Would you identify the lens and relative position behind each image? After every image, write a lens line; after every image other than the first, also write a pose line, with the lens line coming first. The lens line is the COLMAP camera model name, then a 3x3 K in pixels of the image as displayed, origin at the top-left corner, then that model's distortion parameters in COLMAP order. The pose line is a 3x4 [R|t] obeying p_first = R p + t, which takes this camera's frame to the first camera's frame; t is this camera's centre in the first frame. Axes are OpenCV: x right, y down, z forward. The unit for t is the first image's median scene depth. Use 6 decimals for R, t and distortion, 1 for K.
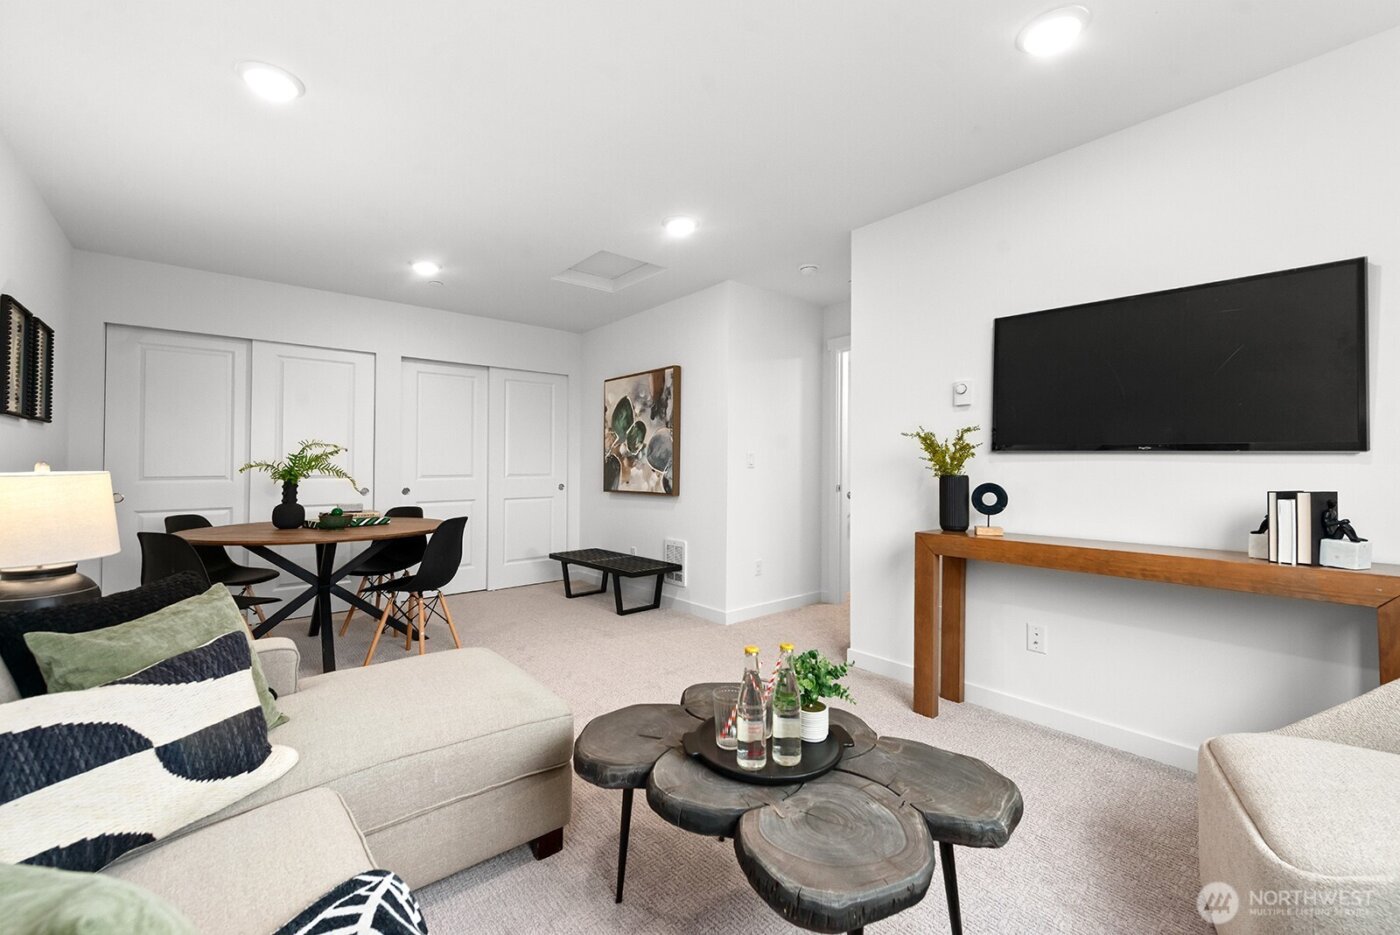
lens RADIAL K [[565.4, 0, 700.0], [0, 565.4, 467.5], [0, 0, 1]] dist [0.000224, 0.000008]
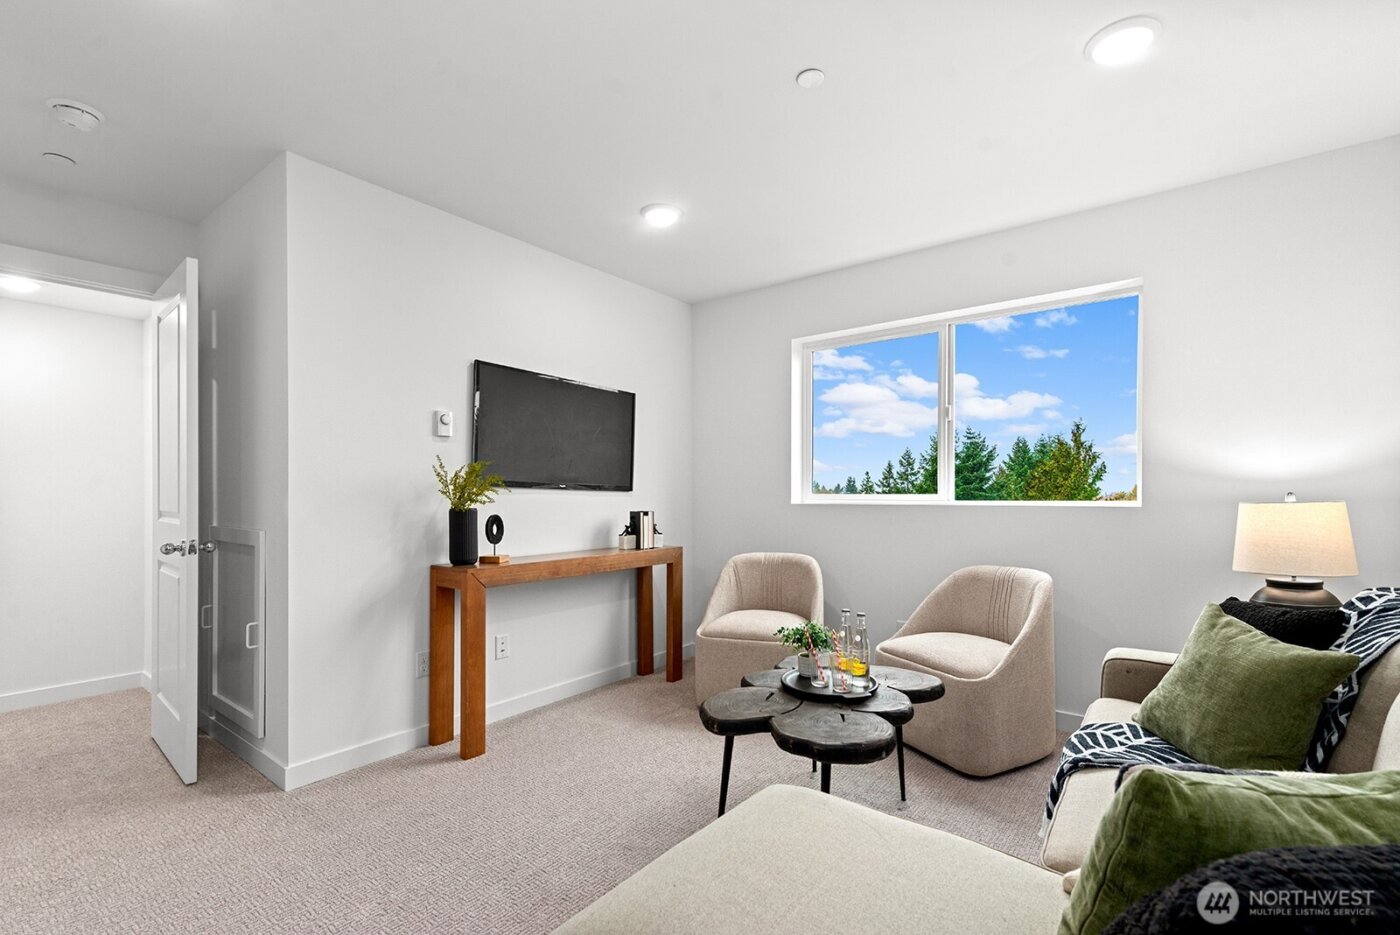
lens RADIAL K [[635.3, 0, 699.6], [0, 635.3, 496.7], [0, 0, 1]] dist [-0.000015, -0.000071]
pose [[-0.196994, -0.008690, 0.980366, -0.406492], [0.001877, 0.999956, 0.009241, -0.009388], [-0.980403, 0.003660, -0.196969, 0.458462]]
